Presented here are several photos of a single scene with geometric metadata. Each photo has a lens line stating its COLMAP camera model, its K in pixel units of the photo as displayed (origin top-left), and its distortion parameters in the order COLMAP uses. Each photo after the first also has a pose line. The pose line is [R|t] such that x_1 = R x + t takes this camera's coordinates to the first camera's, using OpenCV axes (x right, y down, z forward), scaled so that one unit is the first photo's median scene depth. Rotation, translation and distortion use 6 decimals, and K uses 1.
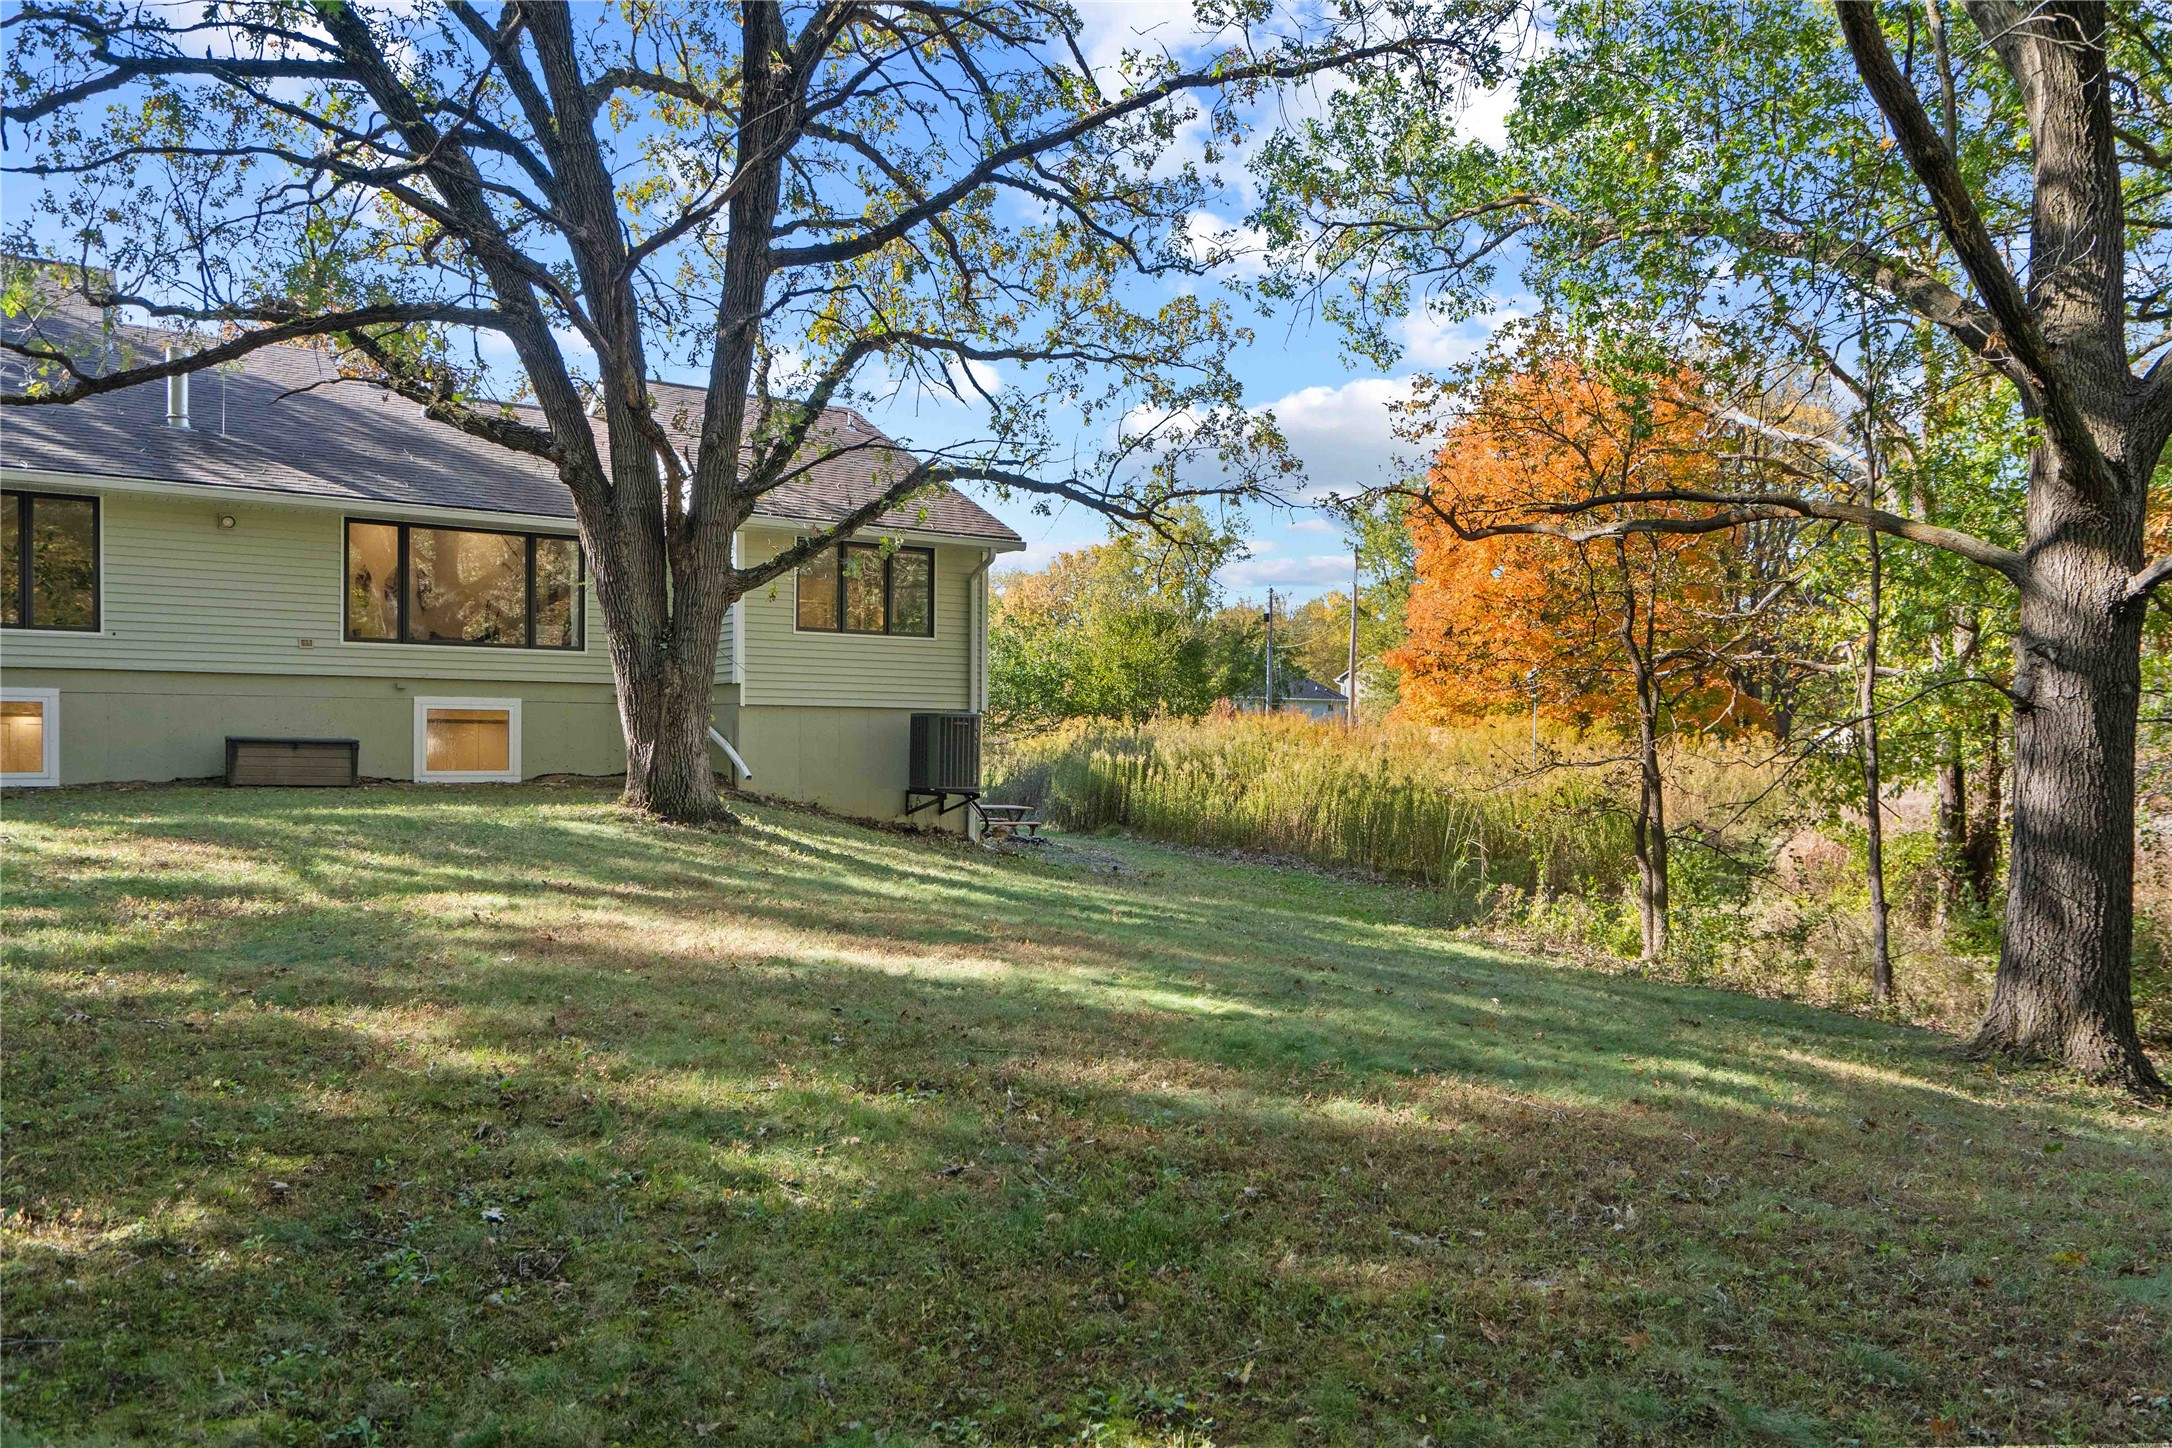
lens RADIAL K [[1727.9, 0, 1086.0], [0, 1727.9, 724.0], [0, 0, 1]] dist [0.004149, 0.059956]
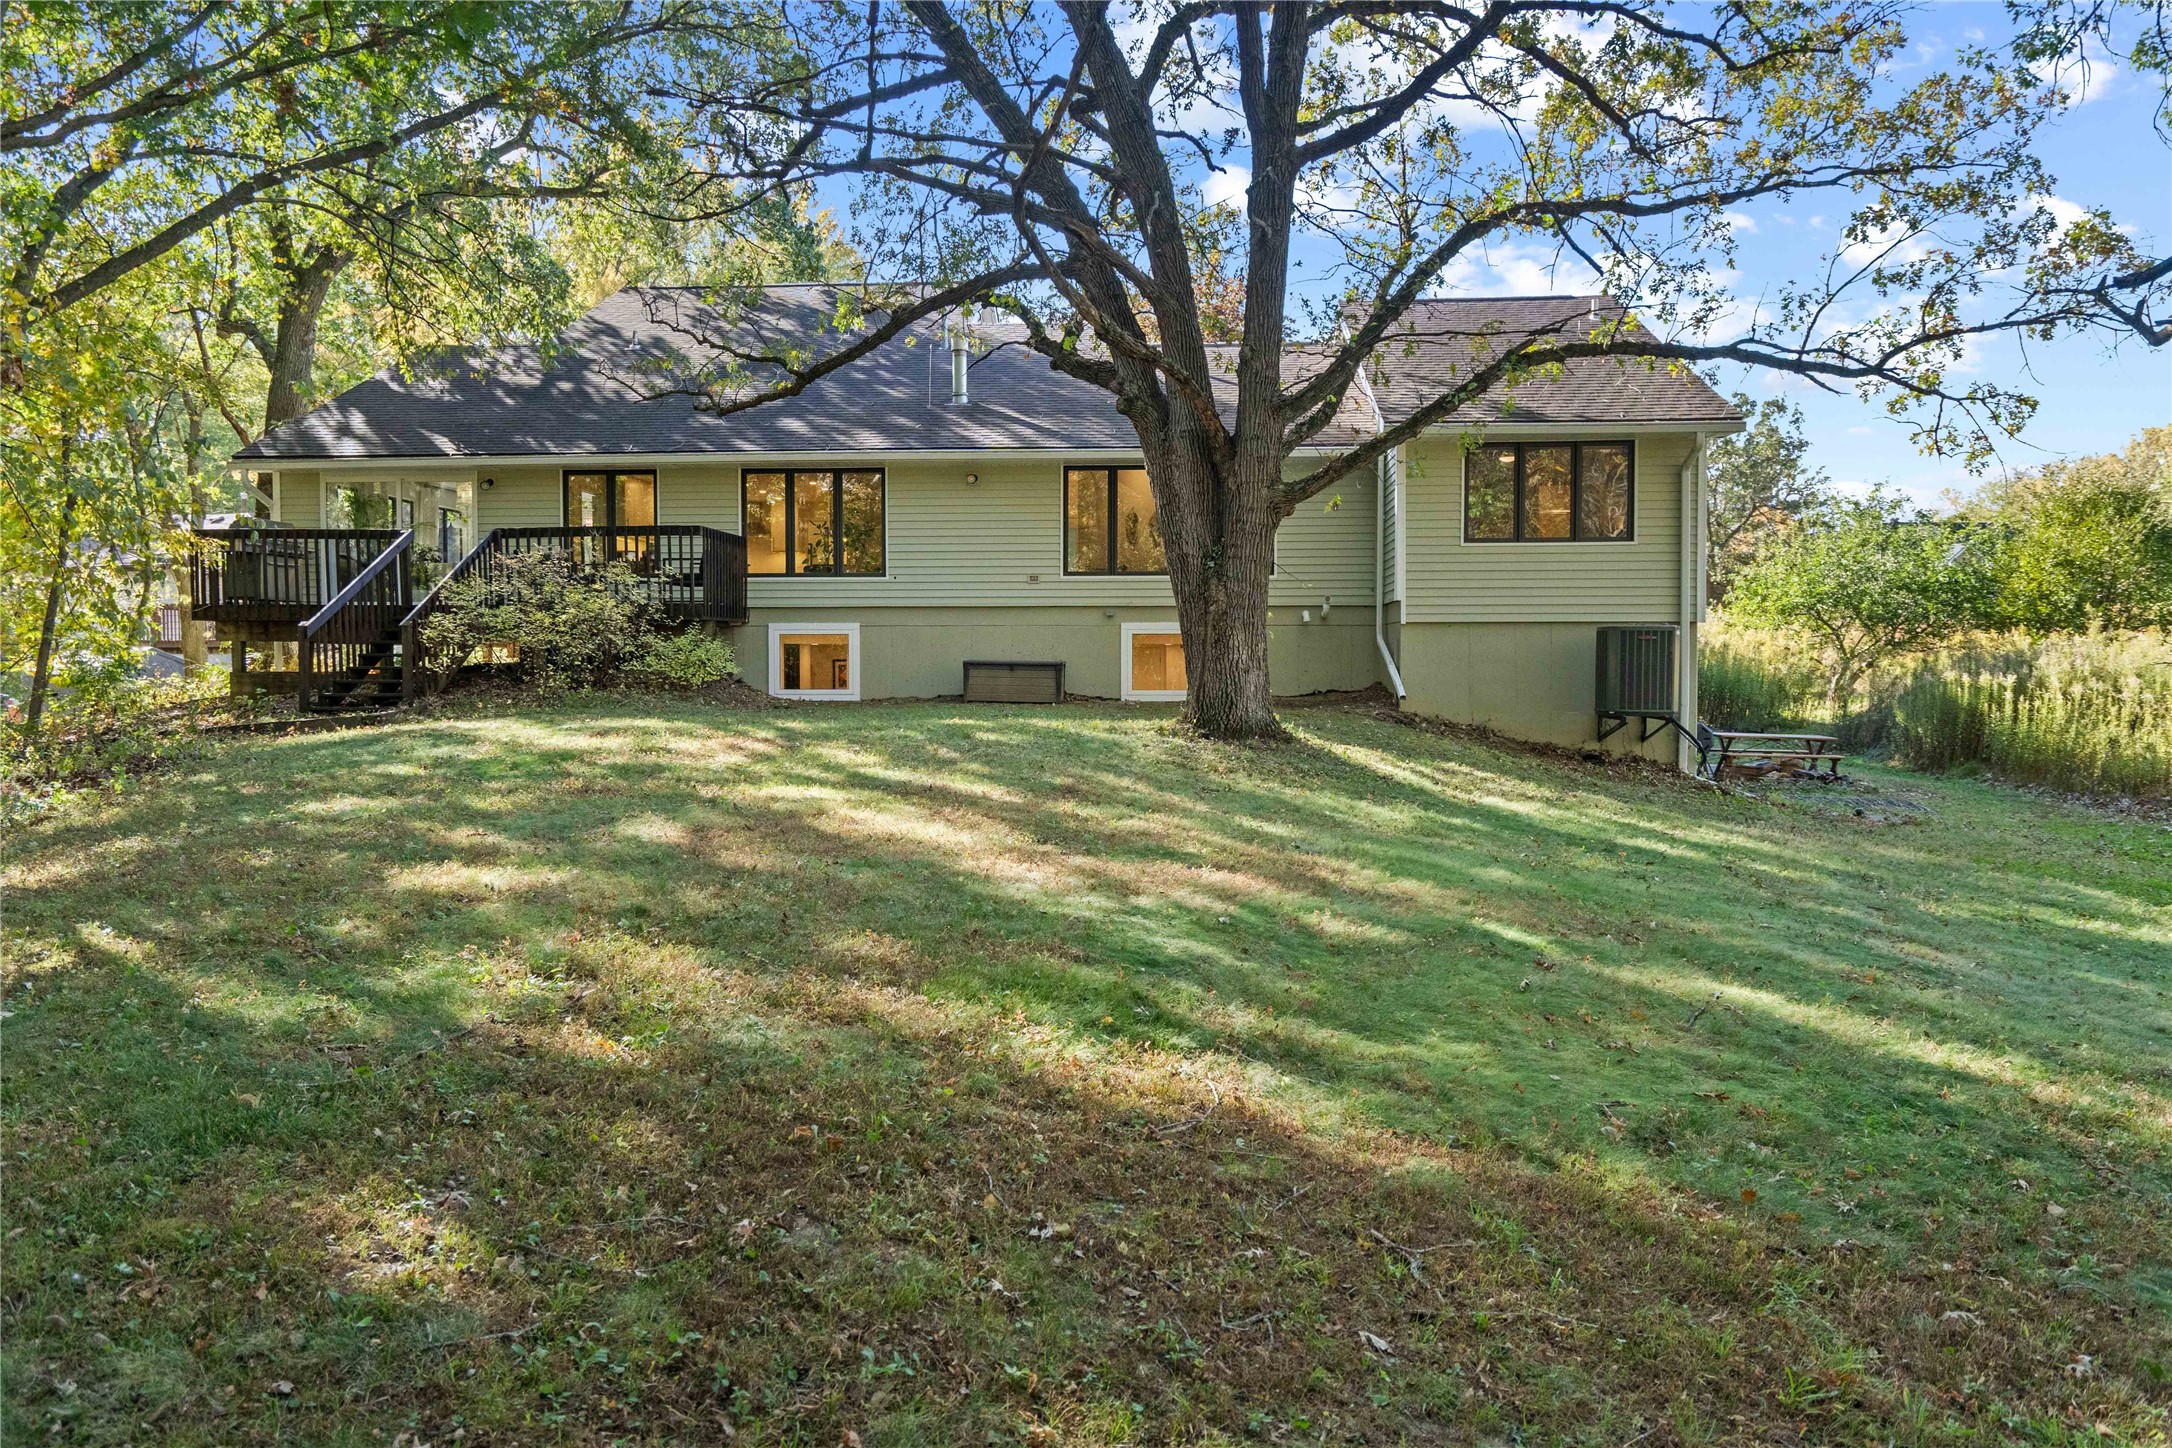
lens RADIAL K [[1727.9, 0, 1086.0], [0, 1727.9, 724.0], [0, 0, 1]] dist [0.004149, 0.059956]
pose [[0.727149, 0.011486, -0.686383, 0.335914], [0.011927, 0.999498, 0.029362, 0.015220], [0.686376, -0.029537, 0.726647, 0.172828]]
